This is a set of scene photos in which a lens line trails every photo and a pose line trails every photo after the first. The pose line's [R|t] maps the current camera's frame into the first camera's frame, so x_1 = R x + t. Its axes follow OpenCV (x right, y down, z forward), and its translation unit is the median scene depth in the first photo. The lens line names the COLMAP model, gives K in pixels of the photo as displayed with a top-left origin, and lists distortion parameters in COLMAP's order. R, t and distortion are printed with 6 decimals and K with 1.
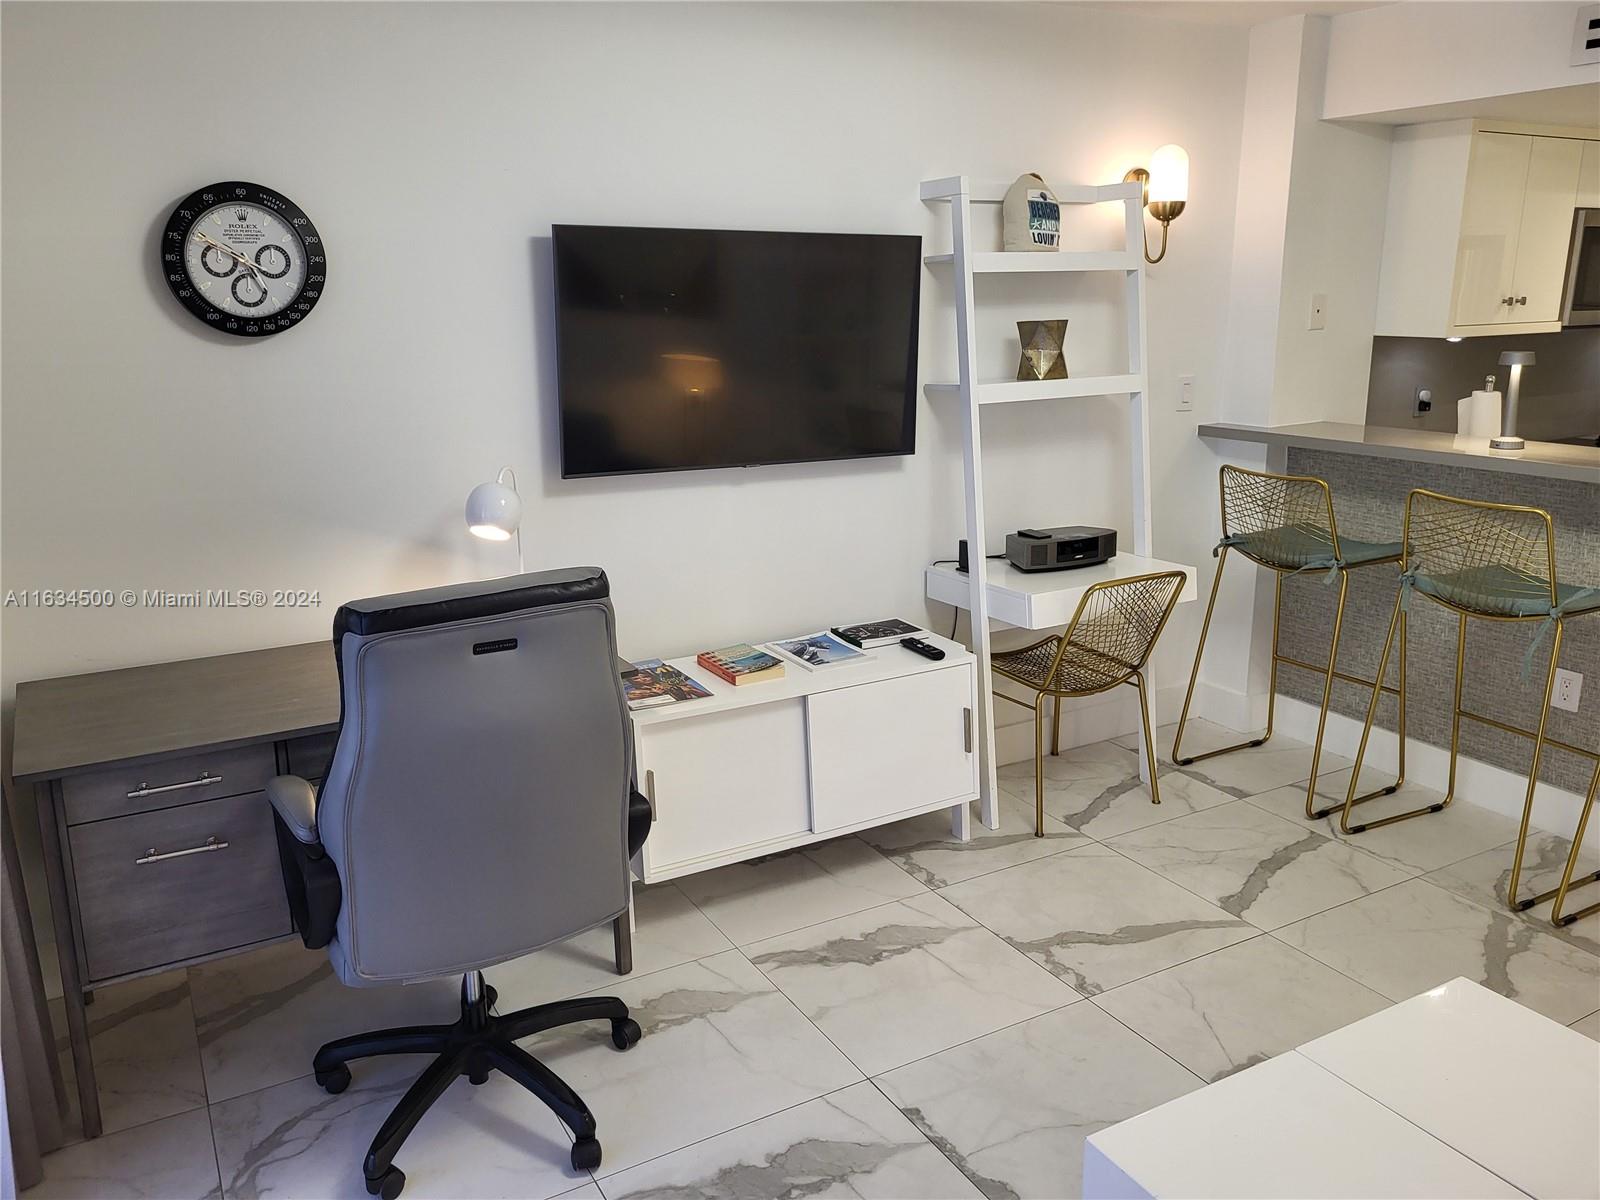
lens RADIAL K [[1232.8, 0, 775.7], [0, 1232.8, 588.9], [0, 0, 1]] dist [0.048100, -0.040817]
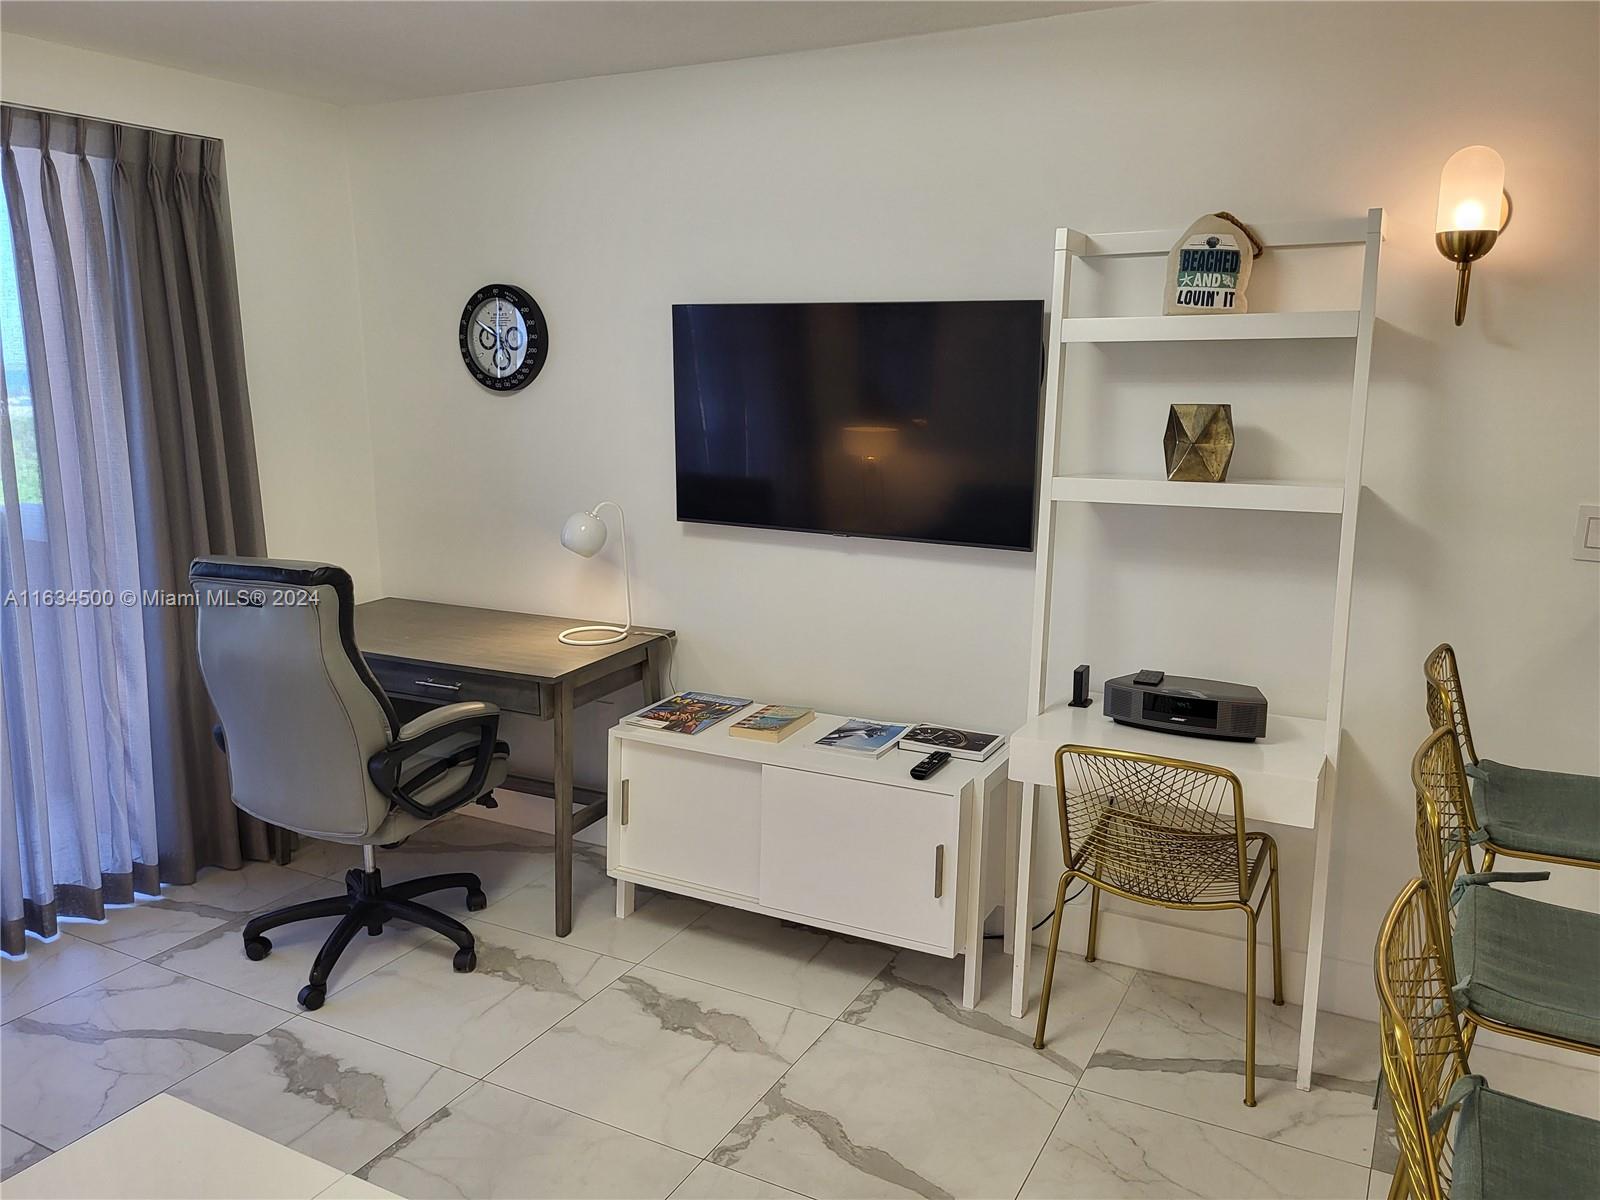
lens RADIAL K [[1232.8, 0, 811.0], [0, 1232.8, 590.7], [0, 0, 1]] dist [0.048100, -0.040817]
pose [[0.533654, 0.165838, -0.829283, 0.751925], [-0.200163, 0.977492, 0.066669, -0.110248], [0.821674, 0.130414, 0.554837, 0.406938]]
